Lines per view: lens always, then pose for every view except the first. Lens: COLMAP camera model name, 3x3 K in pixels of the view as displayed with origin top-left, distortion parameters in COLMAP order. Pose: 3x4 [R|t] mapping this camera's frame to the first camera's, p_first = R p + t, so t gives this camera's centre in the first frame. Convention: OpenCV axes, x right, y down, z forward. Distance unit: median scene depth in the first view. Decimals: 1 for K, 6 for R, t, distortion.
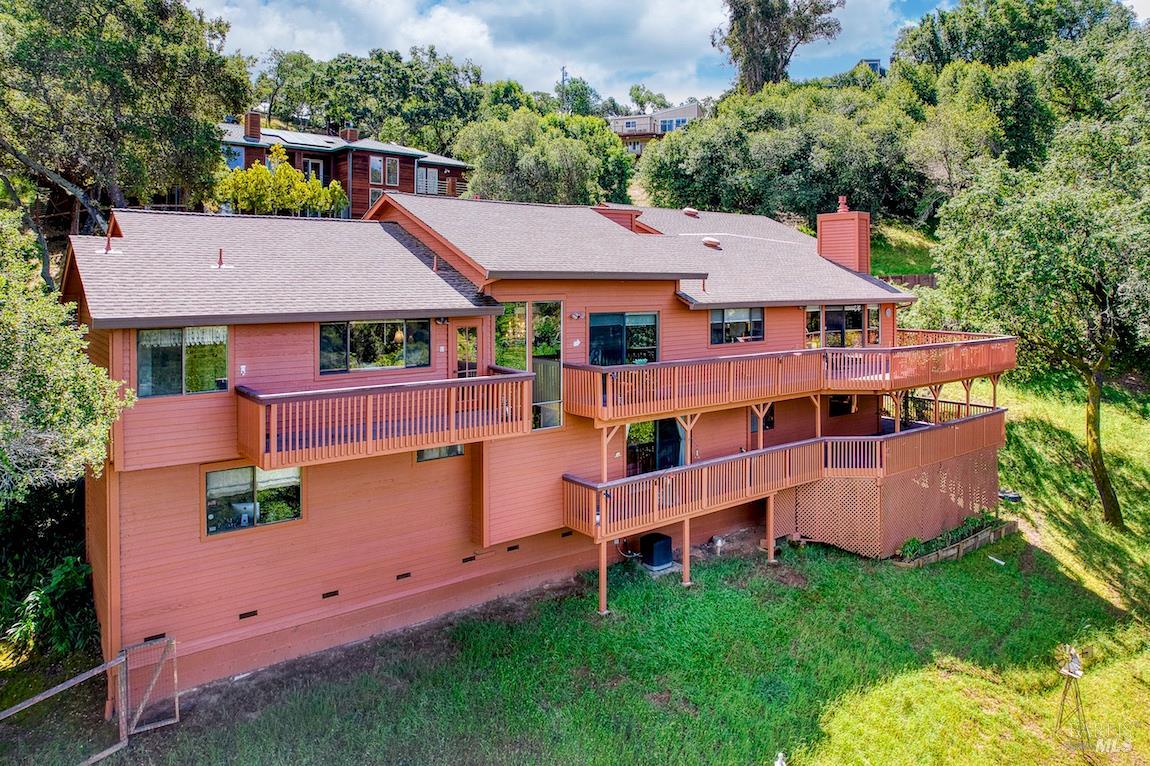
lens RADIAL K [[767.2, 0, 576.5], [0, 767.2, 285.1], [0, 0, 1]] dist [-0.060753, 0.035496]
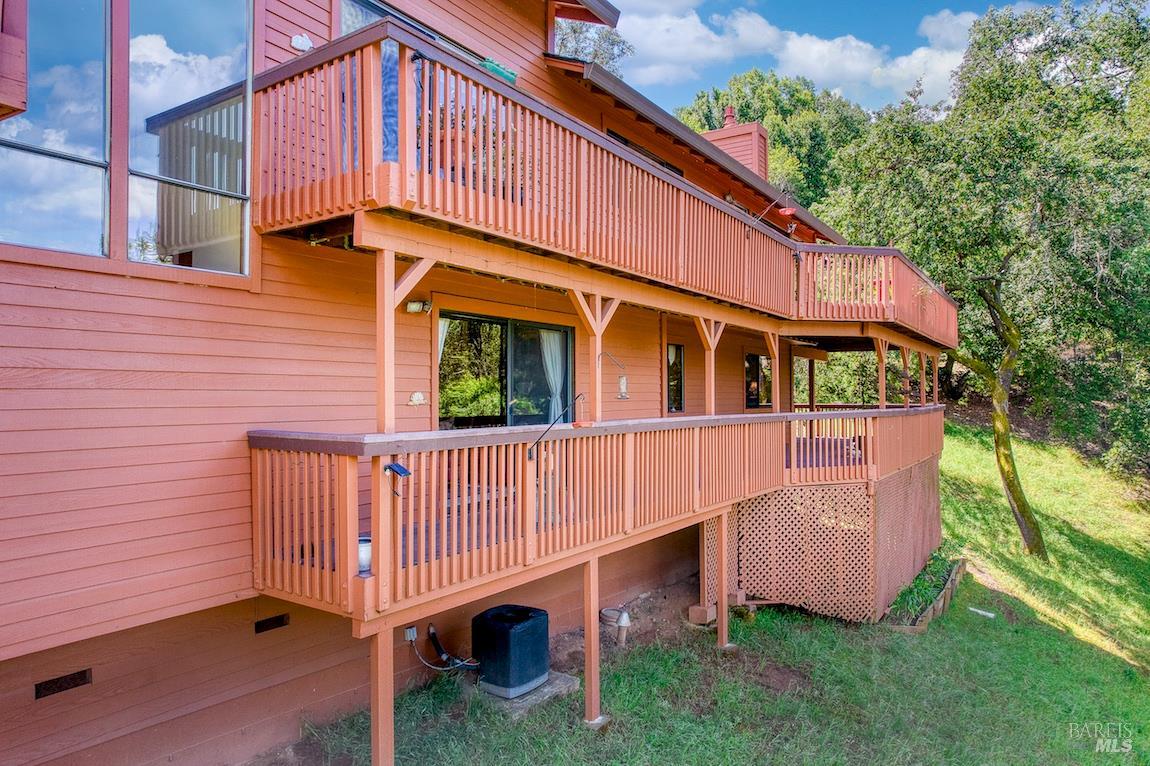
lens RADIAL K [[740.2, 0, 576.7], [0, 740.2, 387.4], [0, 0, 1]] dist [-0.071520, 0.055475]
pose [[0.949789, 0.002966, 0.312878, 0.013256], [0.001206, 0.999913, -0.013138, 0.193199], [-0.312890, 0.012855, 0.949702, 0.551966]]
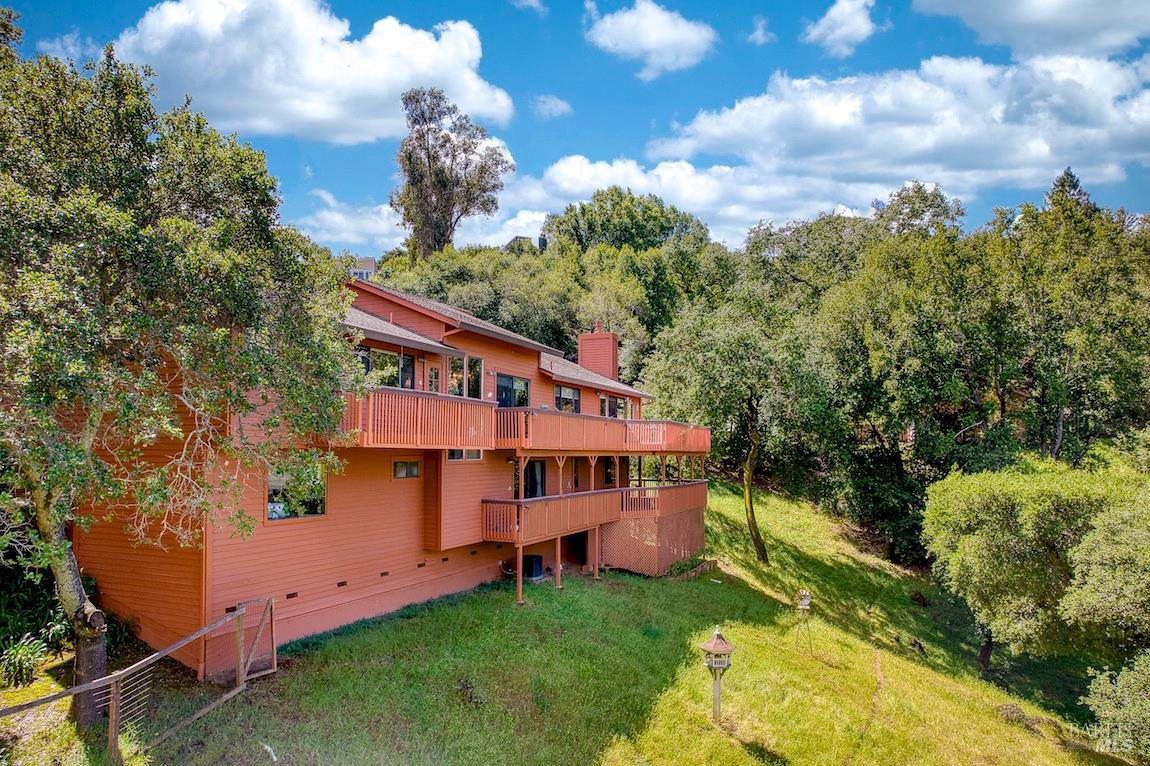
lens RADIAL K [[756.1, 0, 567.4], [0, 756.1, 423.5], [0, 0, 1]] dist [-0.076633, 0.063307]
pose [[0.881209, 0.019250, 0.472334, -0.394635], [0.000503, 0.999132, -0.041656, 0.146111], [-0.472726, 0.036945, 0.880435, -0.127810]]
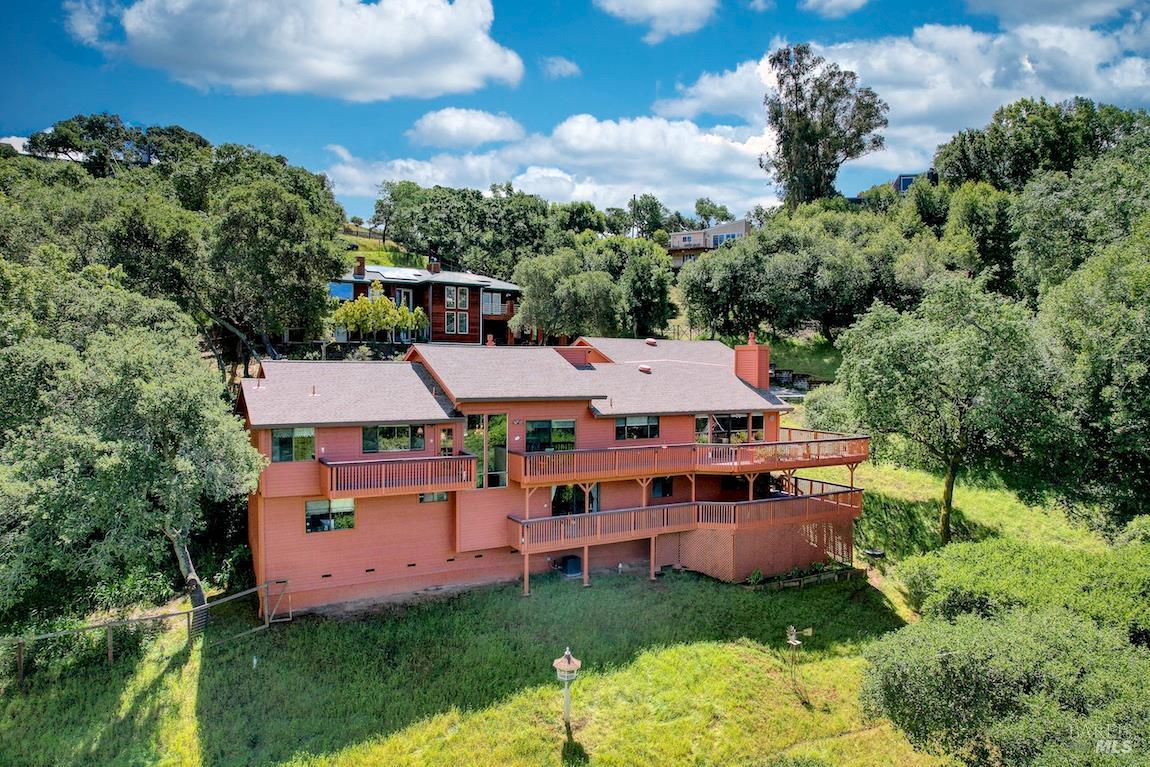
lens RADIAL K [[734.4, 0, 575.4], [0, 734.4, 394.3], [0, 0, 1]] dist [-0.072692, 0.058986]
pose [[0.988920, 0.011328, -0.148019, 0.307141], [-0.006293, 0.999387, 0.034446, -0.064970], [0.148318, -0.033133, 0.988385, -0.483492]]
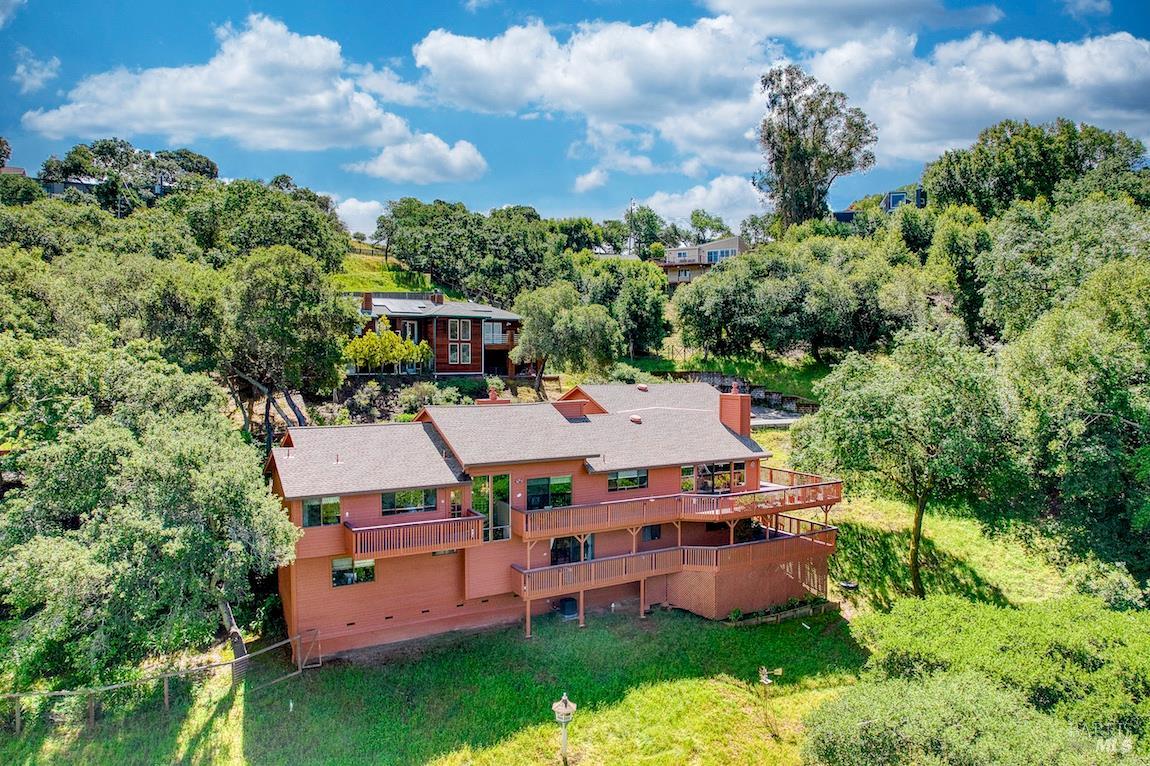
lens RADIAL K [[740.2, 0, 576.7], [0, 740.2, 387.4], [0, 0, 1]] dist [-0.071520, 0.055475]
pose [[0.989182, 0.006456, -0.146550, 0.339136], [-0.000993, 0.999303, 0.037320, -0.215186], [0.146688, -0.036770, 0.988499, -0.638388]]
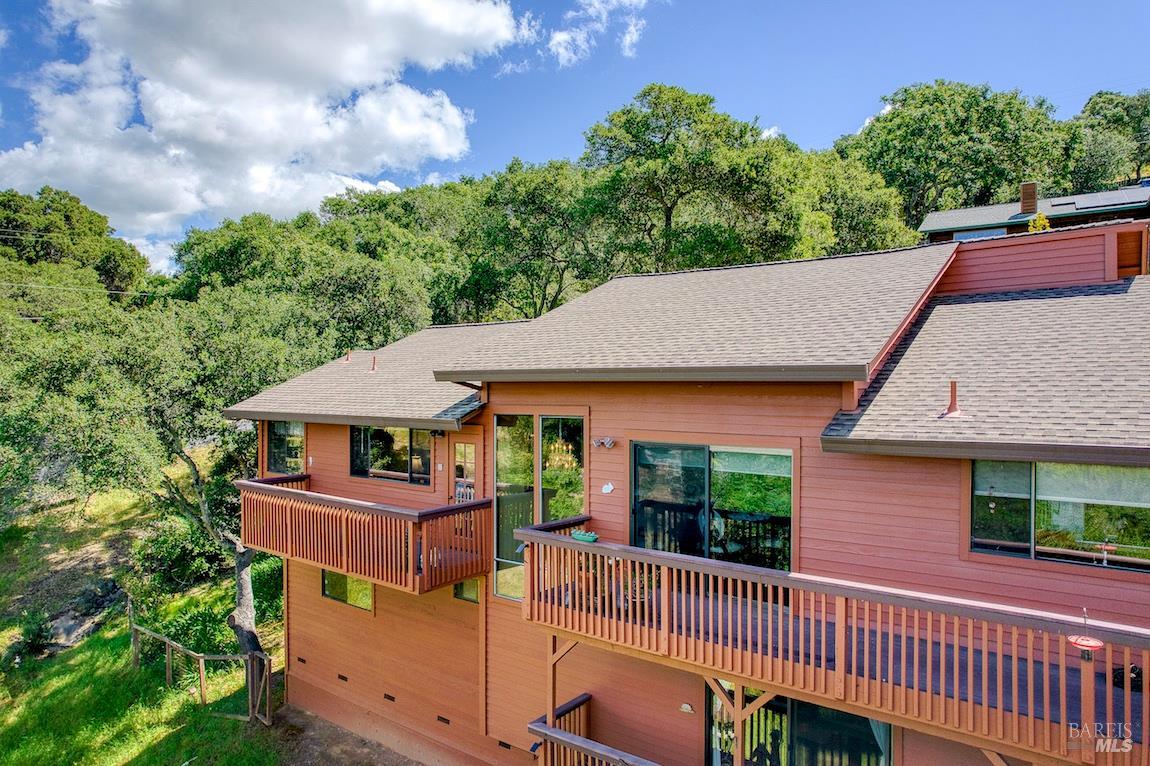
lens RADIAL K [[740.2, 0, 576.7], [0, 740.2, 387.4], [0, 0, 1]] dist [-0.071520, 0.055475]
pose [[0.234791, -0.000150, -0.972046, 0.469084], [-0.003730, 0.999992, -0.001056, -0.002669], [0.972039, 0.003873, 0.234788, 0.699071]]
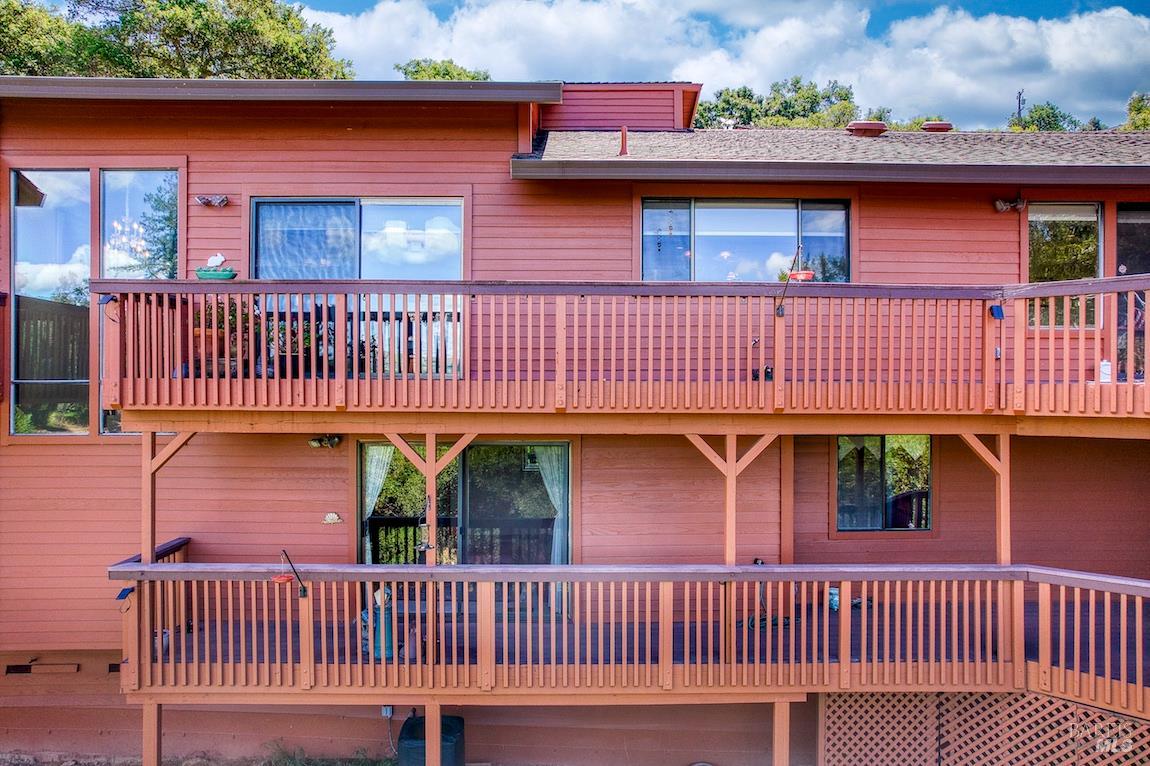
lens RADIAL K [[740.2, 0, 576.7], [0, 740.2, 387.4], [0, 0, 1]] dist [-0.071520, 0.055475]
pose [[0.793576, 0.004427, -0.608455, 0.372634], [-0.006036, 0.999982, -0.000597, 0.127186], [0.608441, 0.004146, 0.793588, 0.650924]]
